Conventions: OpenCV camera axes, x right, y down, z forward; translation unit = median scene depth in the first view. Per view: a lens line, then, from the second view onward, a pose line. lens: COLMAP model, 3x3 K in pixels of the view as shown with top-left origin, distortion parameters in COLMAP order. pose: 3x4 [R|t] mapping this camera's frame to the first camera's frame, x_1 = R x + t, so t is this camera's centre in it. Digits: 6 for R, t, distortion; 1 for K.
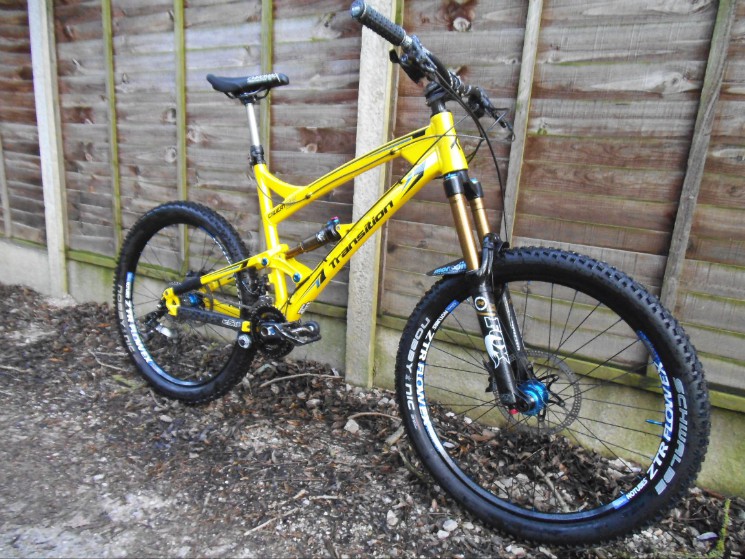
lens RADIAL K [[524.3, 0, 366.6], [0, 524.3, 273.7], [0, 0, 1]] dist [-0.017751, 0.010631]
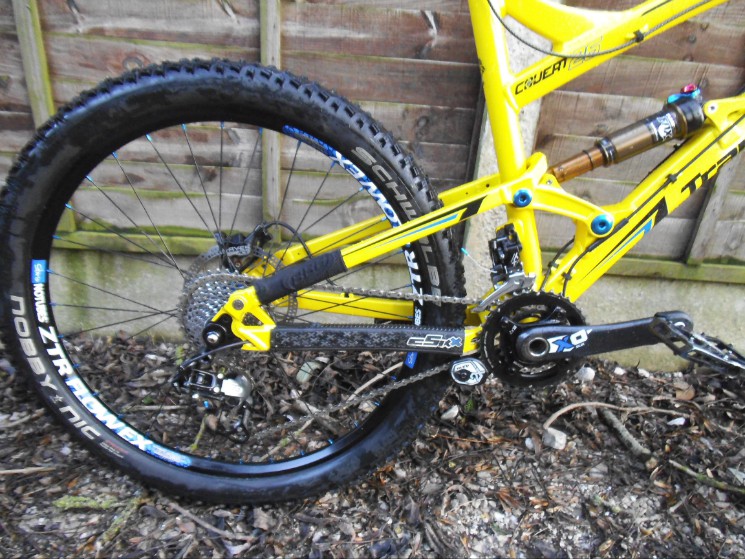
lens RADIAL K [[524.3, 0, 368.6], [0, 524.3, 279.3], [0, 0, 1]] dist [-0.017751, 0.010631]
pose [[0.868241, -0.202063, 0.453132, -0.528223], [0.089919, 0.962270, 0.256808, -0.083277], [-0.487927, -0.182226, 0.853652, 0.686912]]
